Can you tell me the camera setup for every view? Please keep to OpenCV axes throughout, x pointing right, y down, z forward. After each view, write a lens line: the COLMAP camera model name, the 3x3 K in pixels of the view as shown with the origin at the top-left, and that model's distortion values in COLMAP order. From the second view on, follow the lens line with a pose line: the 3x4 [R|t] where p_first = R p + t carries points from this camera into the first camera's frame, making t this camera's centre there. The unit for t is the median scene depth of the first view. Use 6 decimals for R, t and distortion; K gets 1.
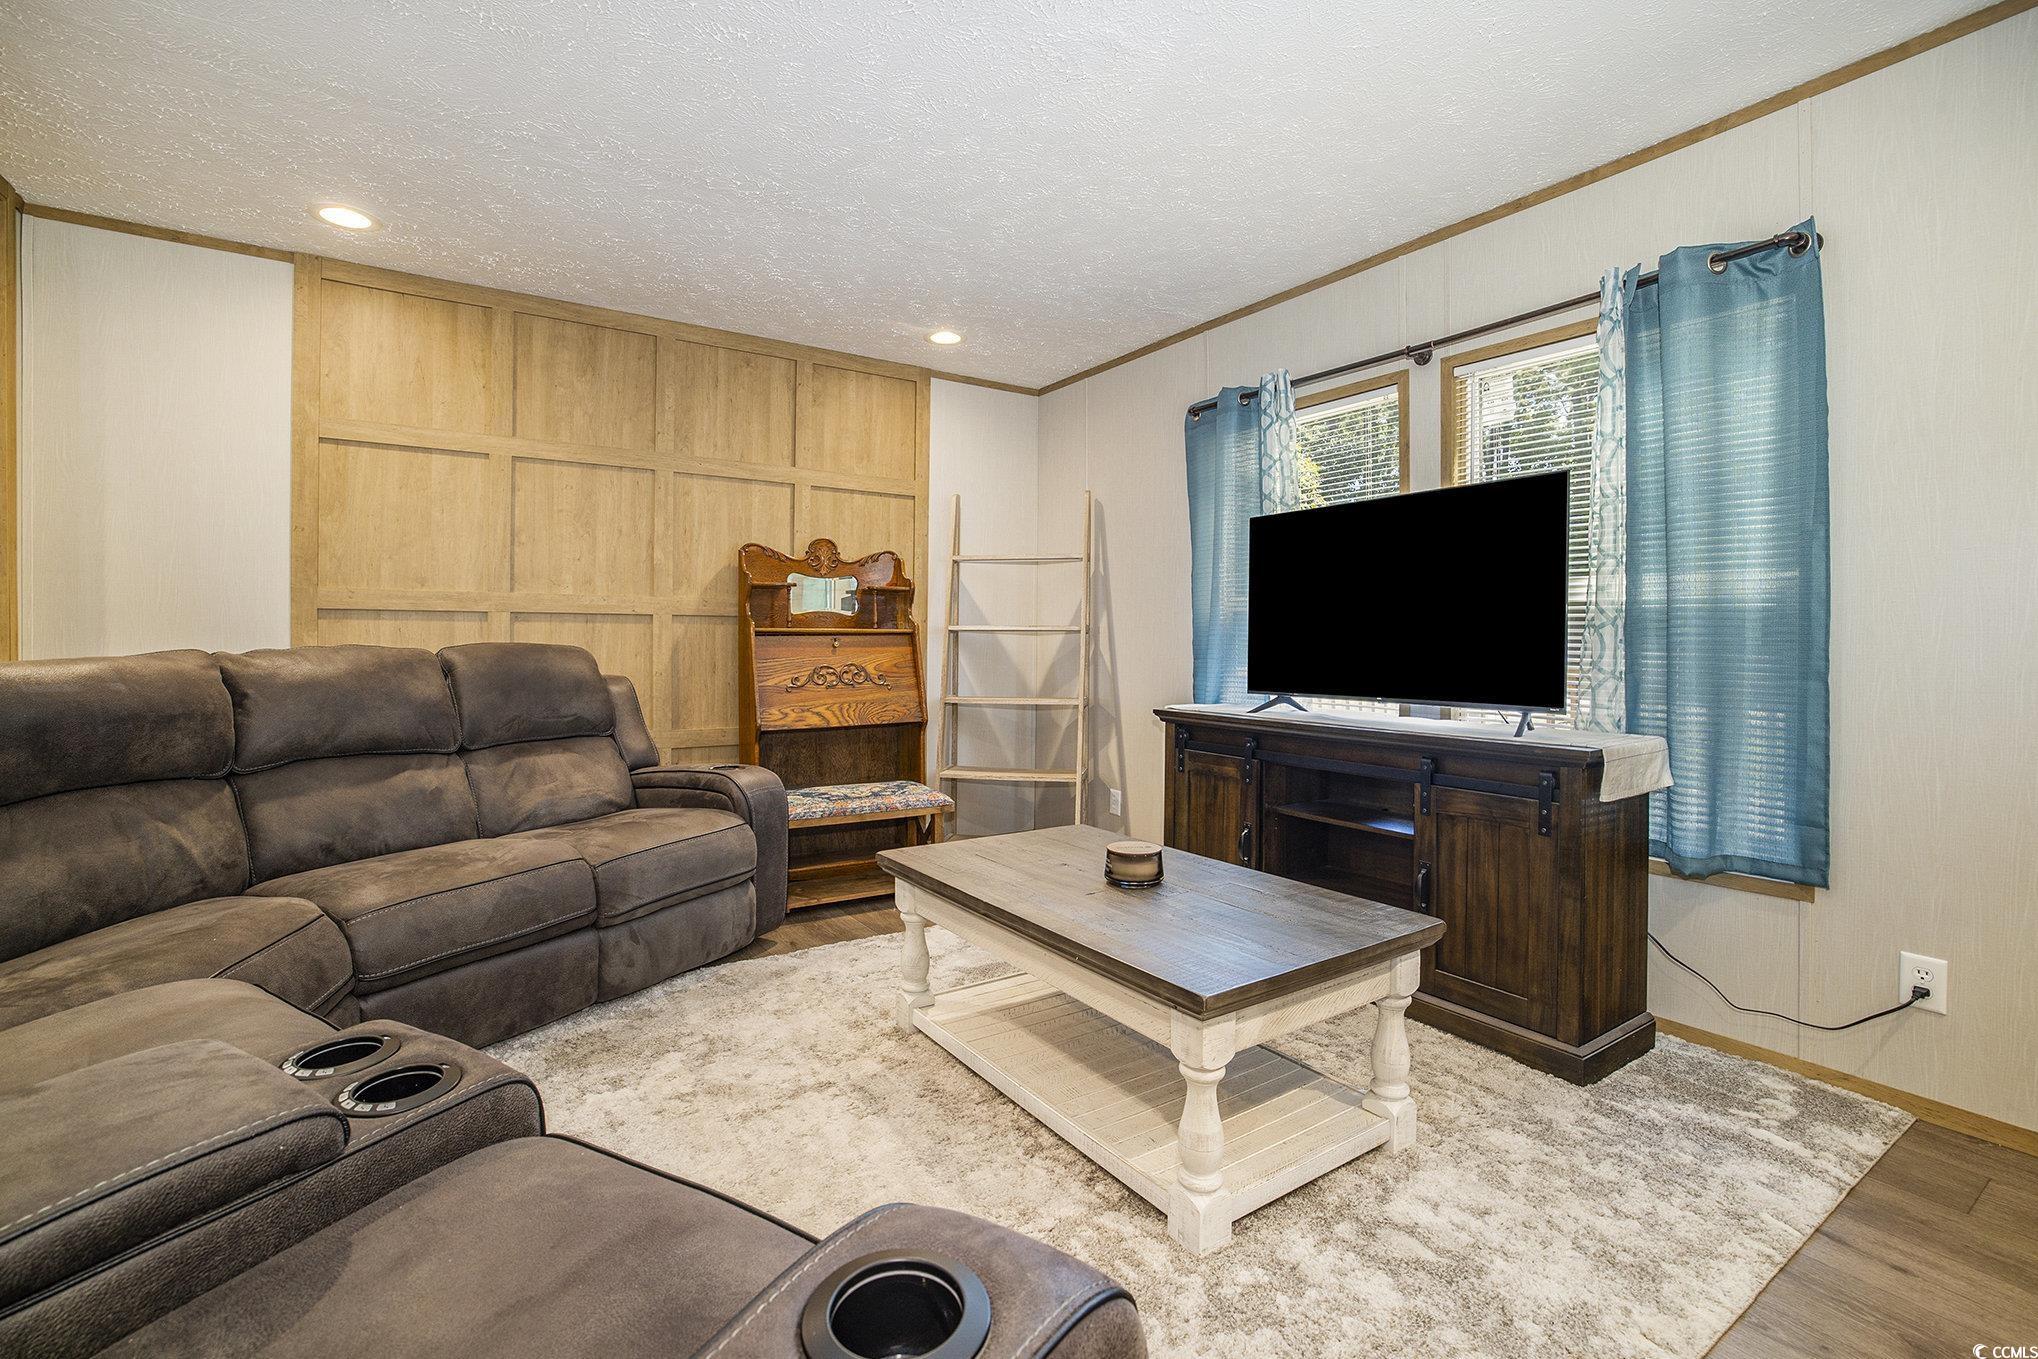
lens RADIAL K [[887.5, 0, 1059.4], [0, 887.5, 653.1], [0, 0, 1]] dist [-0.039803, 0.018130]
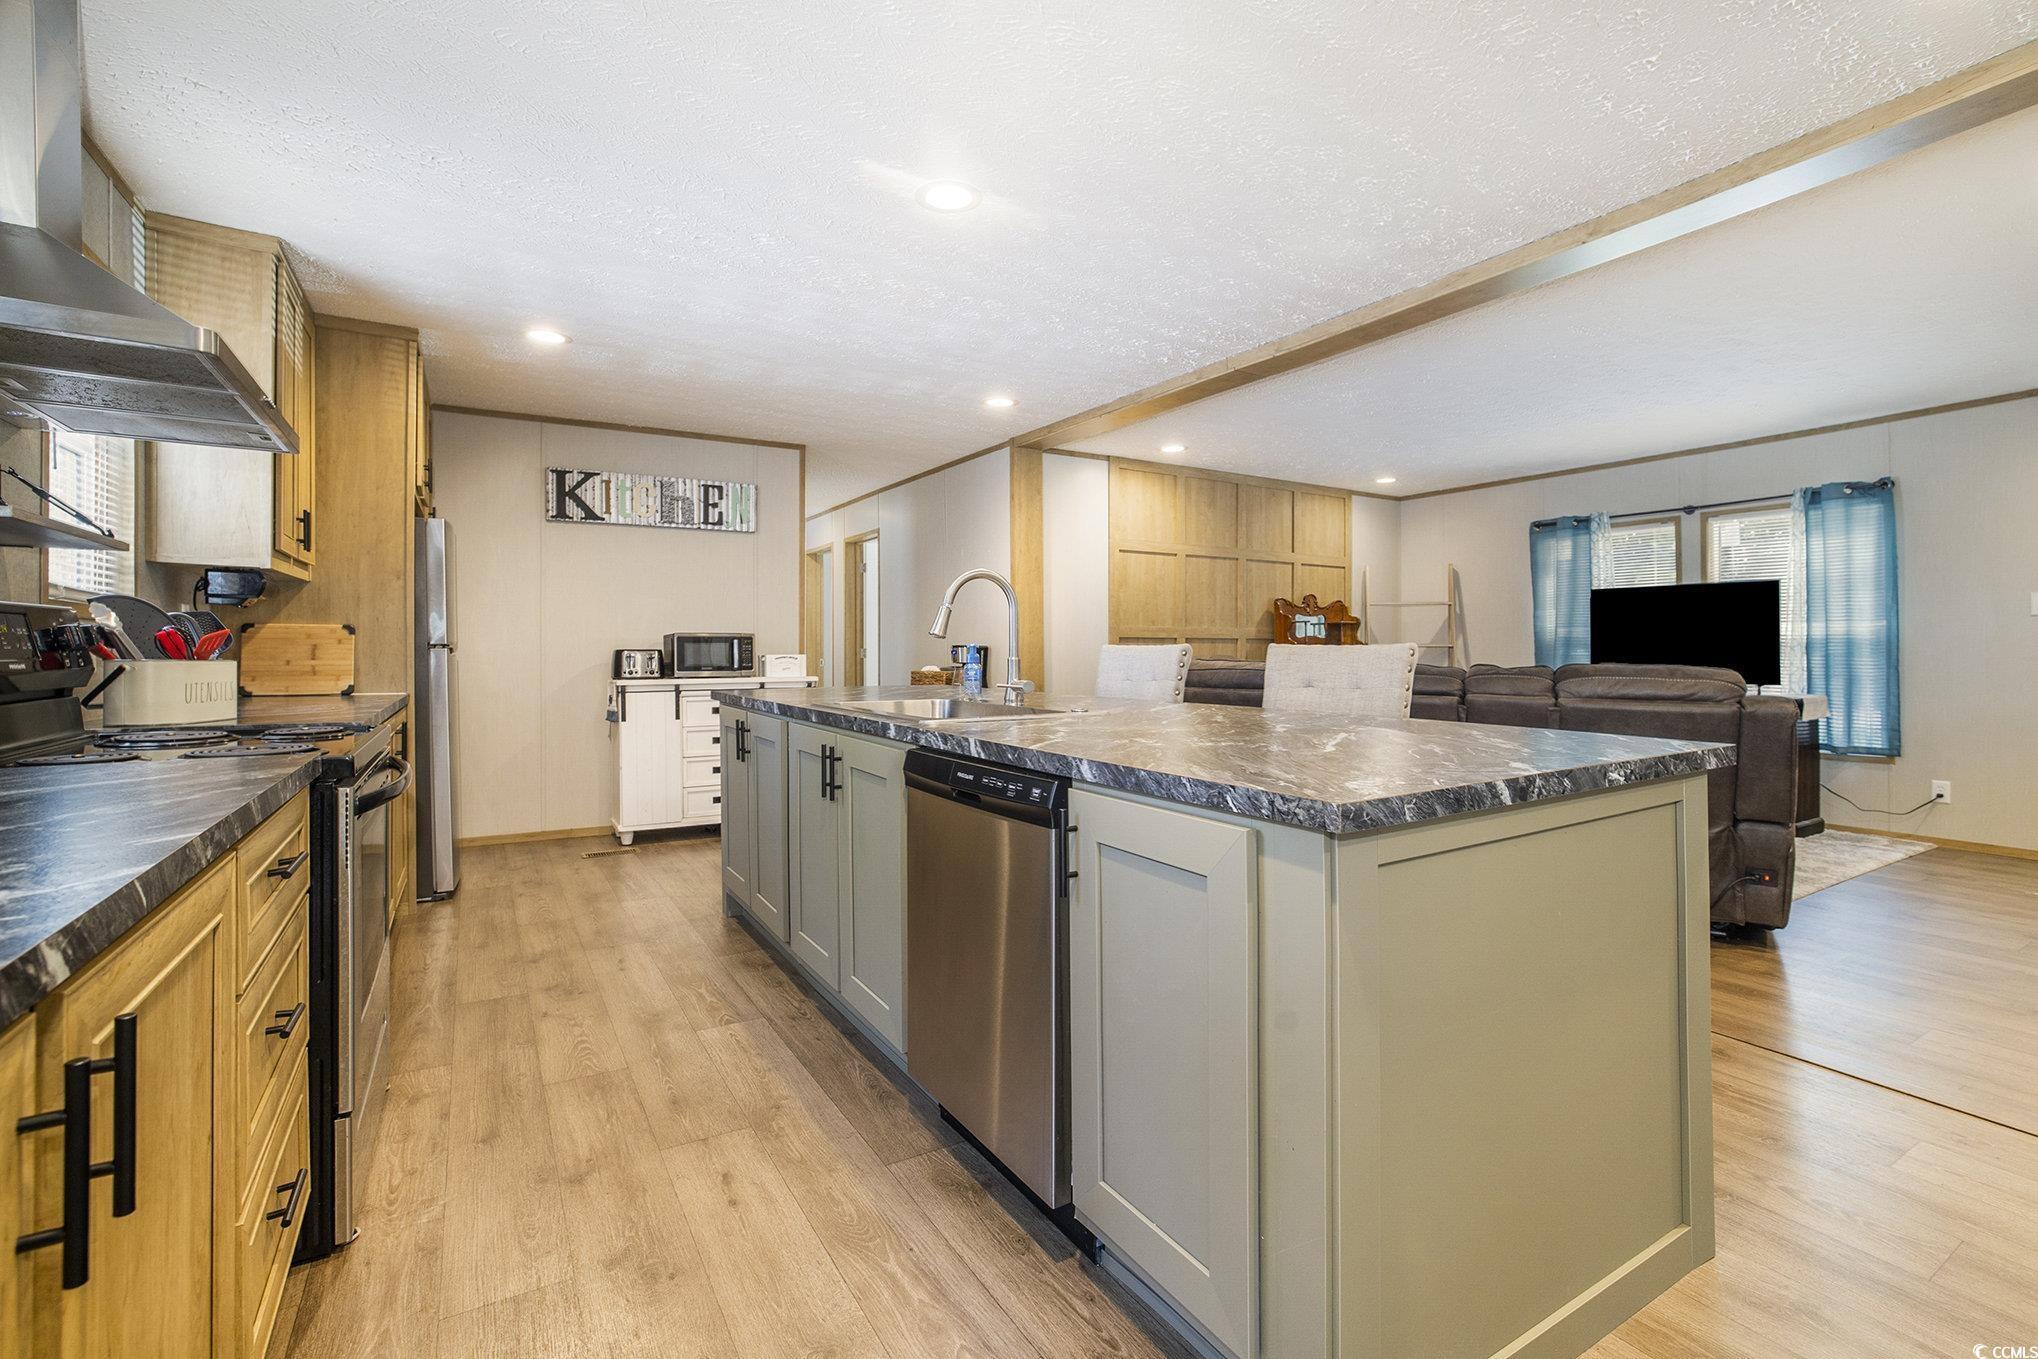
lens RADIAL K [[925.7, 0, 1054.7], [0, 925.7, 644.3], [0, 0, 1]] dist [-0.019786, 0.000626]
pose [[0.999475, -0.001599, -0.032371, -0.944060], [0.000924, 0.999782, -0.020837, 0.008423], [0.032398, 0.020796, 0.999259, -1.096974]]
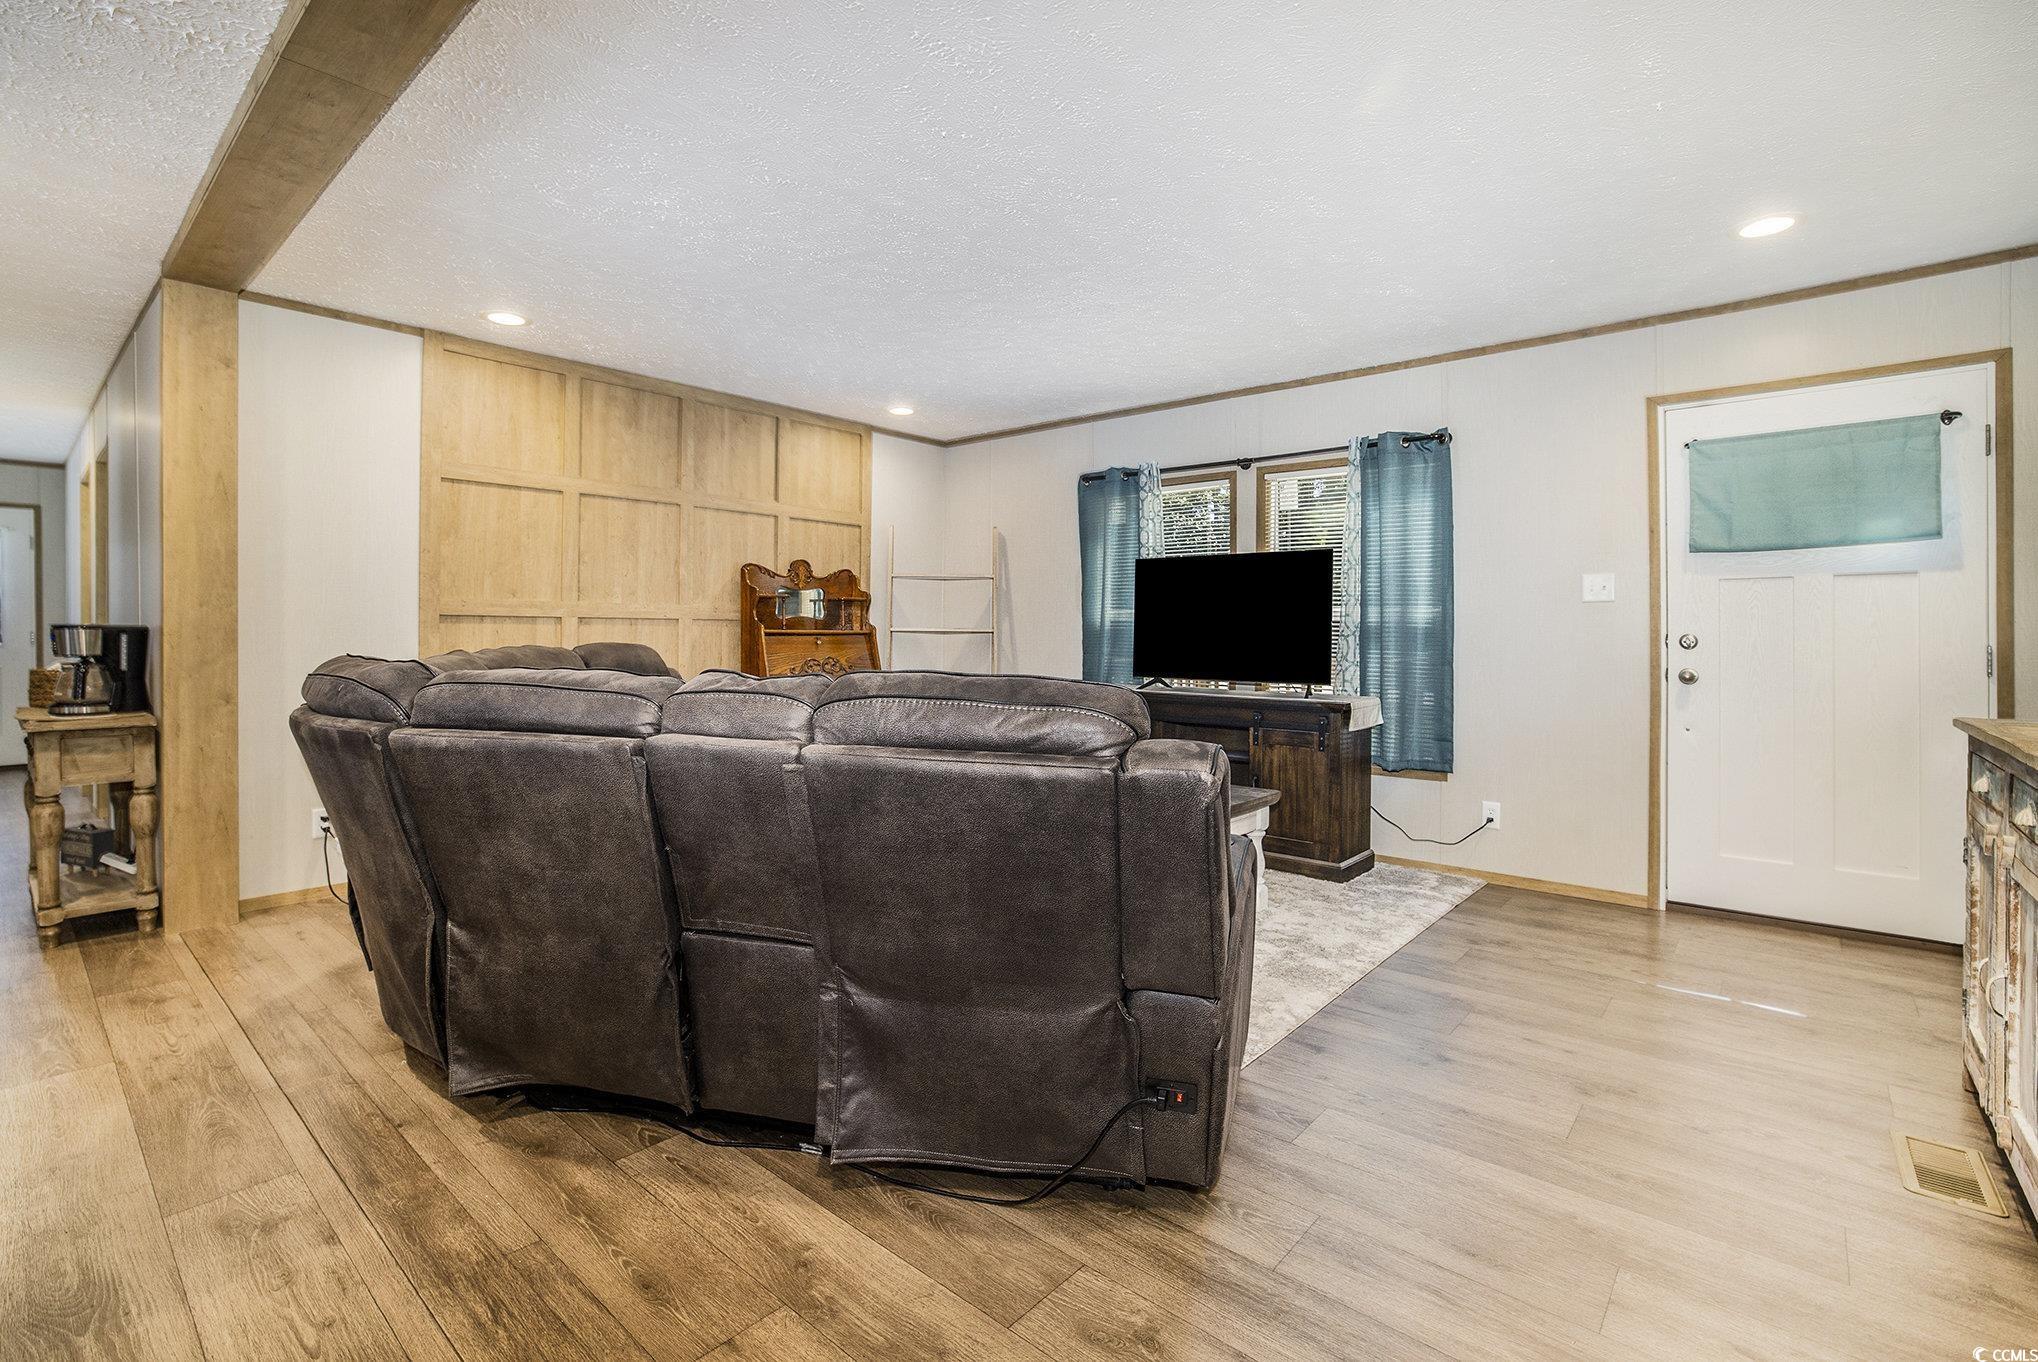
lens RADIAL K [[925.7, 0, 1054.7], [0, 925.7, 645.8], [0, 0, 1]] dist [-0.019786, 0.000626]
pose [[0.961544, 0.000221, 0.274652, -0.374113], [-0.001545, 0.999988, 0.004604, -0.014851], [-0.274648, -0.004852, 0.961533, -0.511333]]
